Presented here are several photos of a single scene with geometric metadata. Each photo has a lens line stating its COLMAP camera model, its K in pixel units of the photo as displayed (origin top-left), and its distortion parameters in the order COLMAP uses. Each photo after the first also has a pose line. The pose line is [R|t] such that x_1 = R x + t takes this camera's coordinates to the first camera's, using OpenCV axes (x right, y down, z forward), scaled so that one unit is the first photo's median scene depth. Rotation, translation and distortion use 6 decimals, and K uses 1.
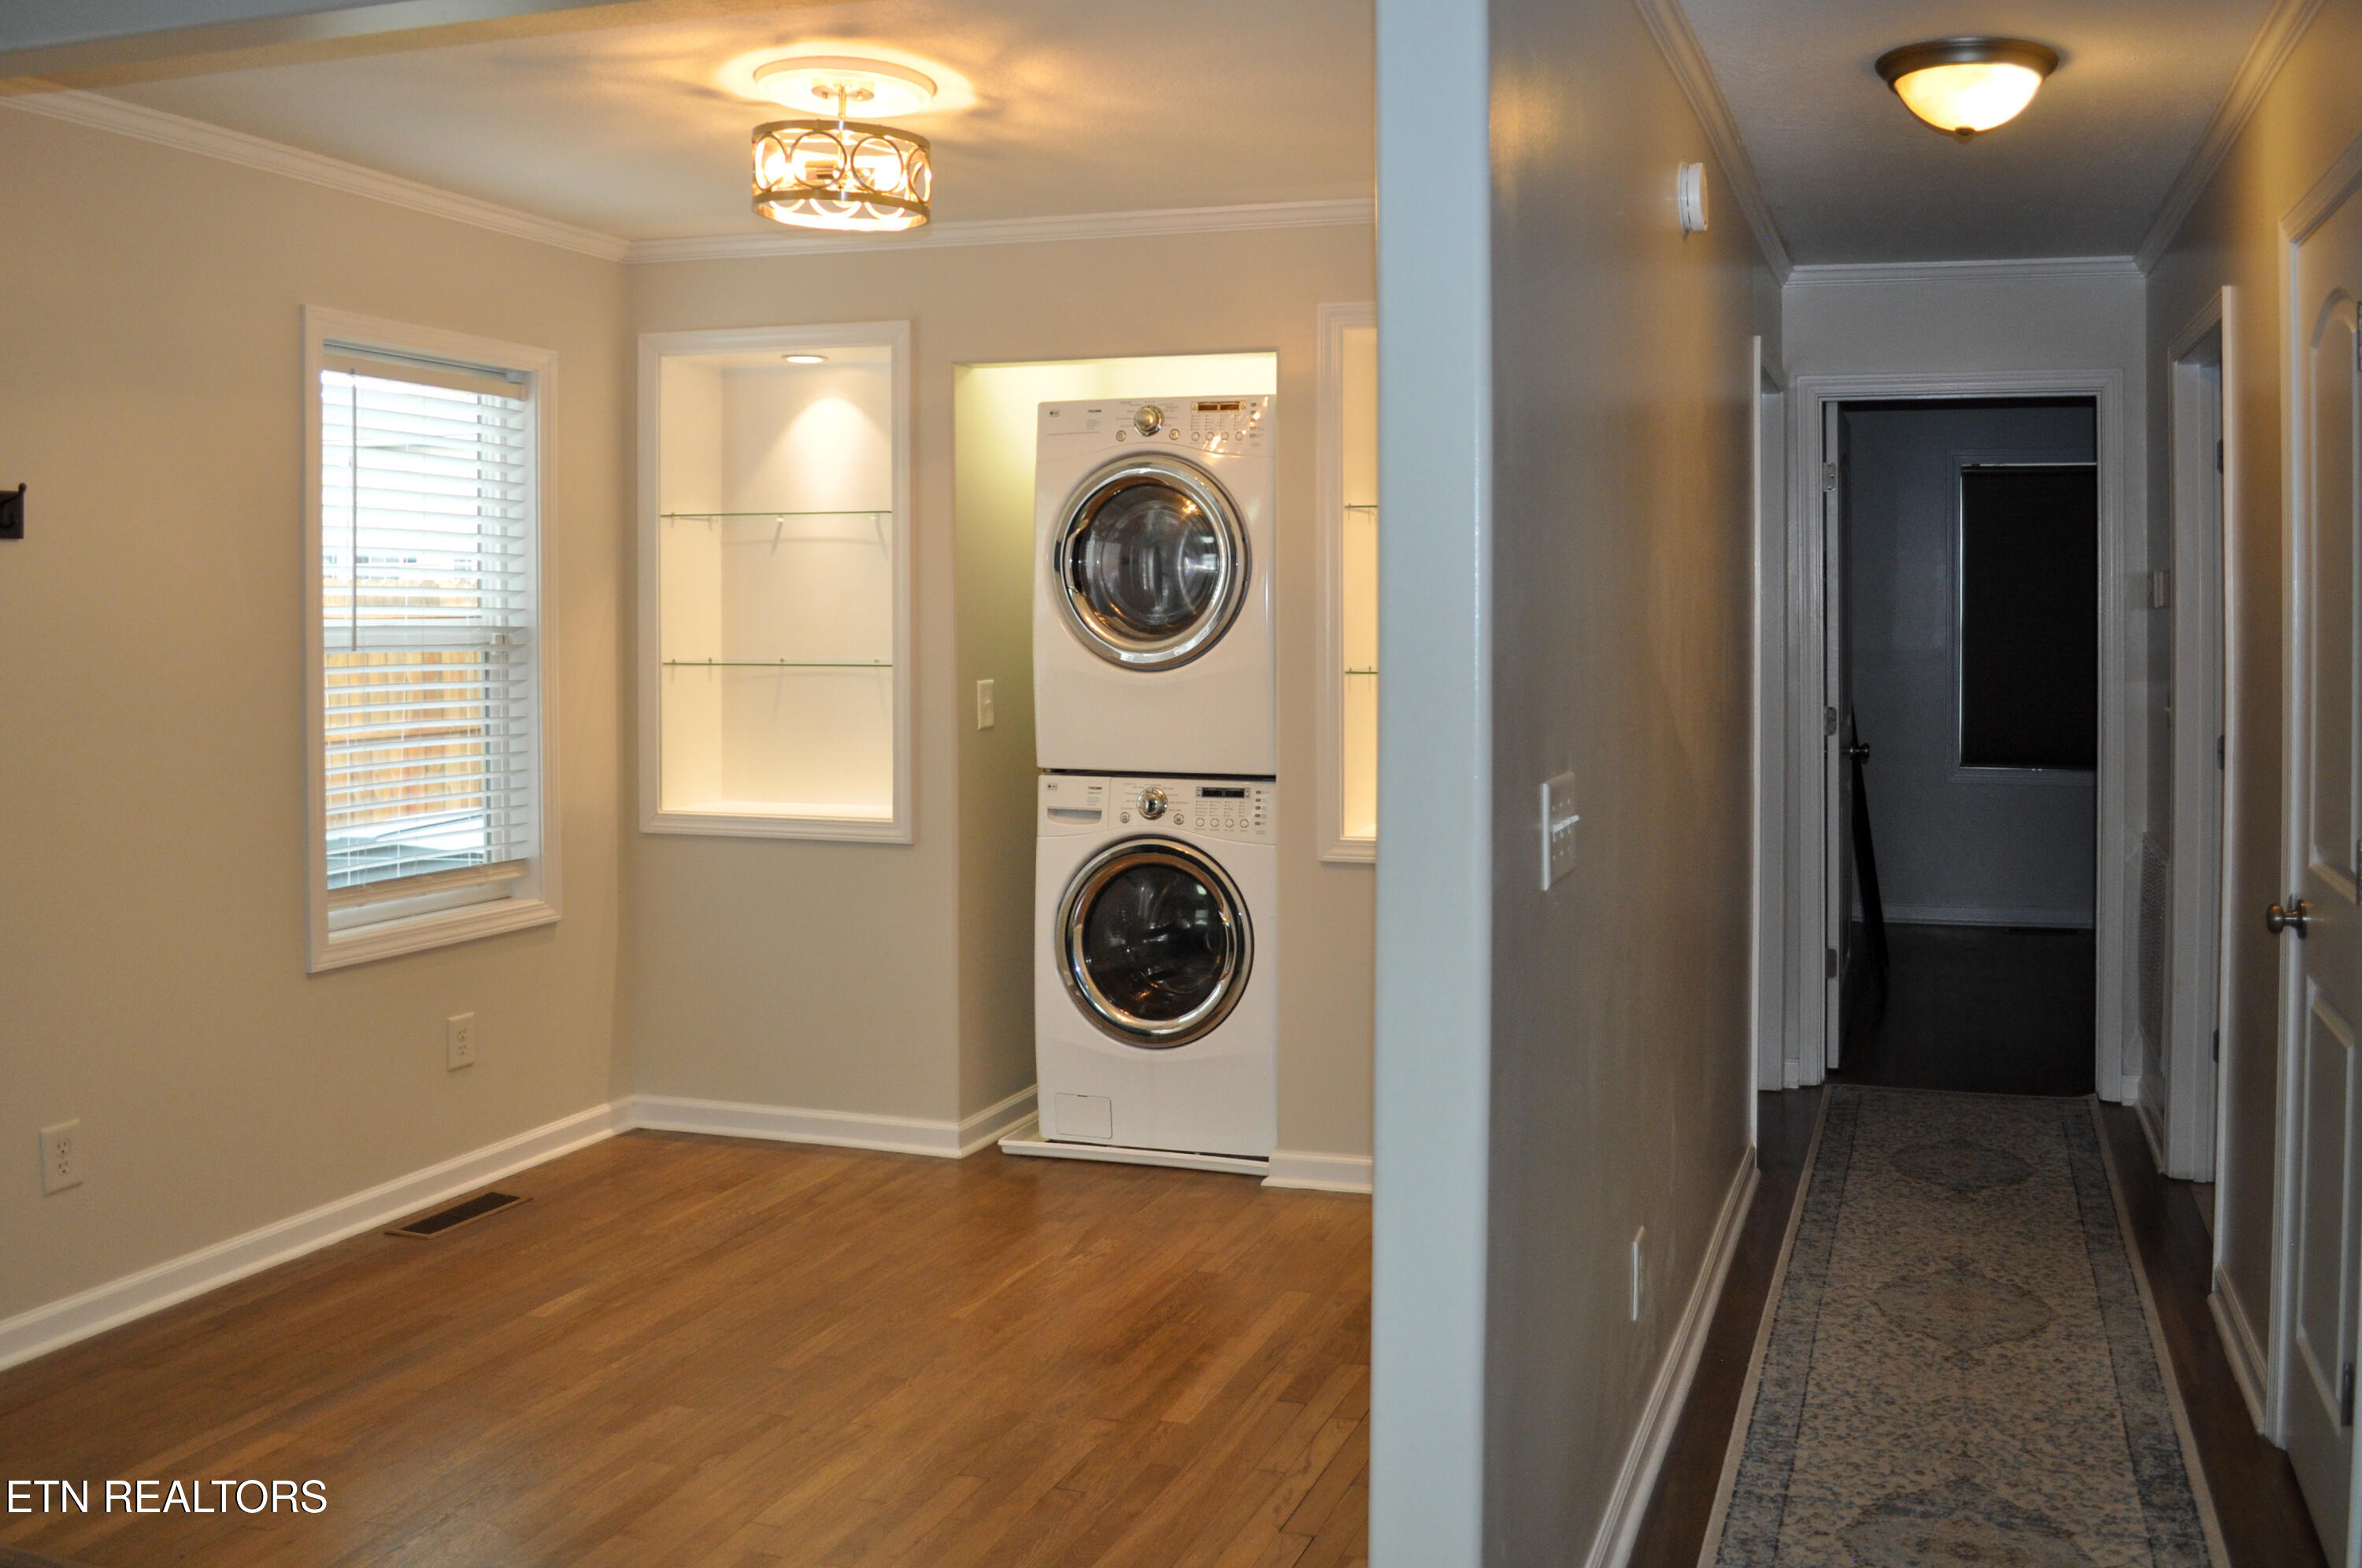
lens RADIAL K [[1969.8, 0, 1132.5], [0, 1969.8, 552.4], [0, 0, 1]] dist [-0.065147, 0.007889]
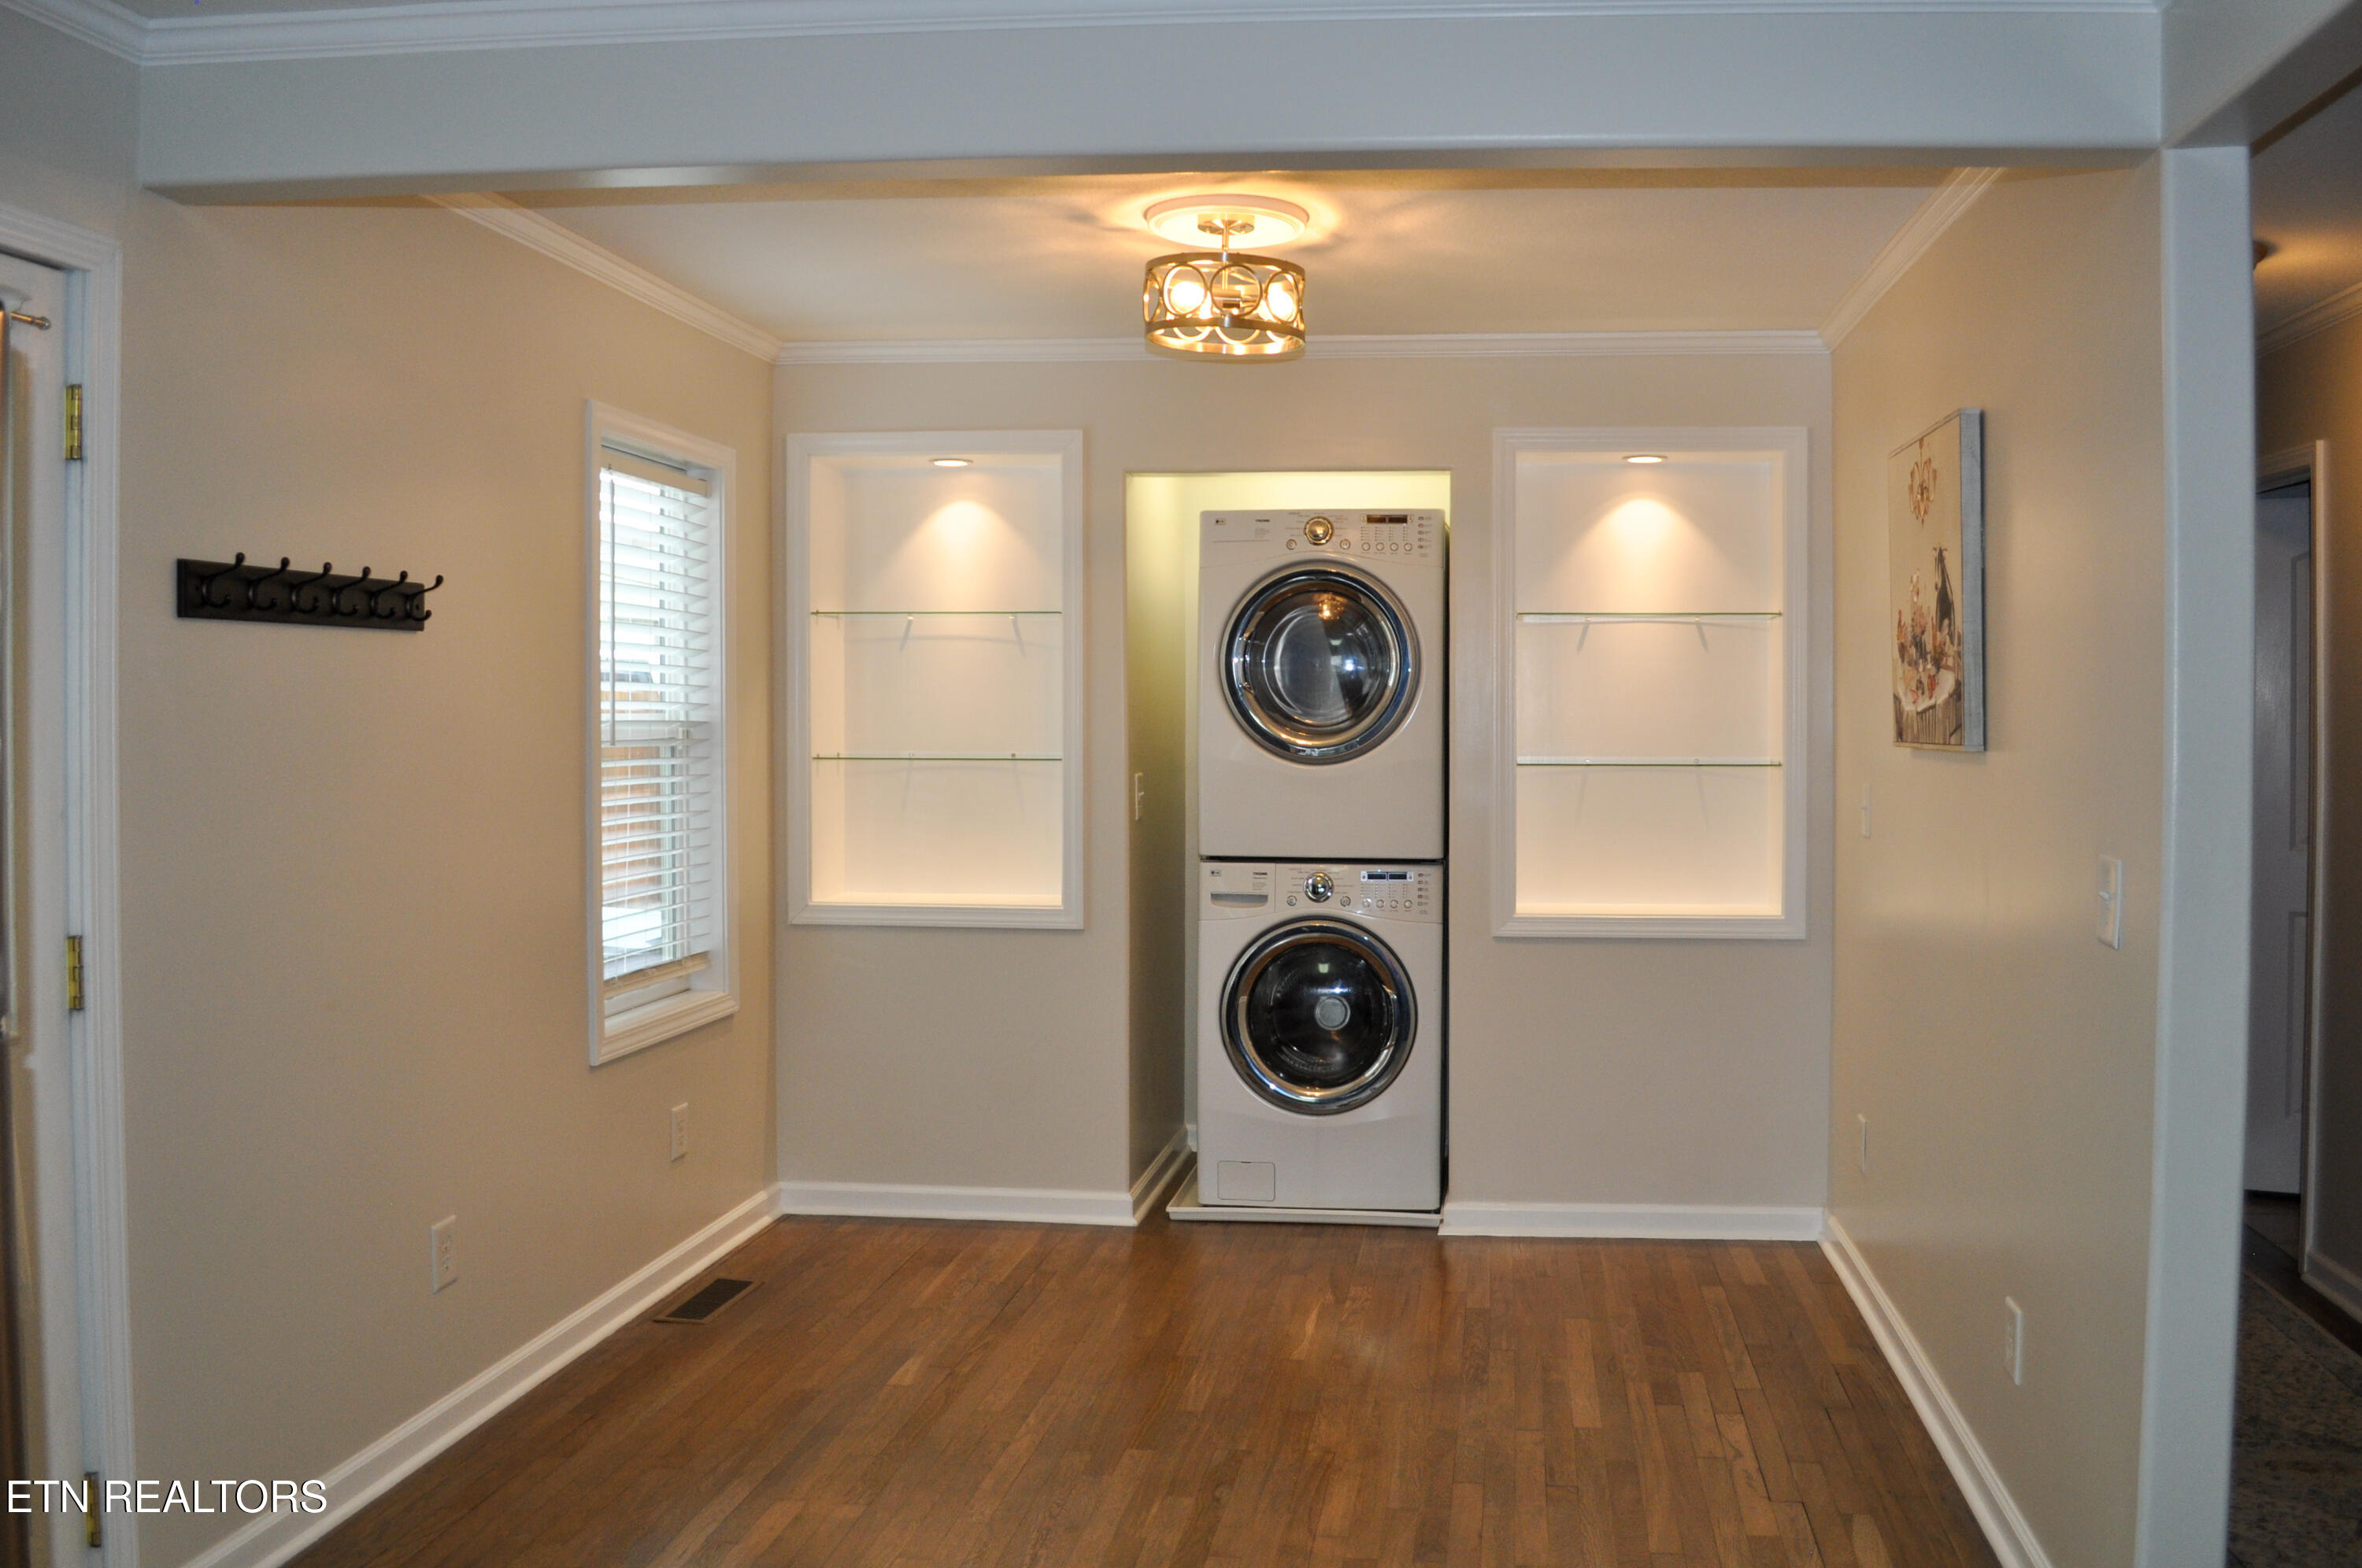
lens RADIAL K [[1942.8, 0, 1218.9], [0, 1942.8, 642.0], [0, 0, 1]] dist [-0.081051, 0.016379]
pose [[0.982478, 0.009993, 0.186110, -0.239760], [-0.009198, 0.999945, -0.005138, -0.000329], [-0.186151, 0.003336, 0.982515, -0.030449]]
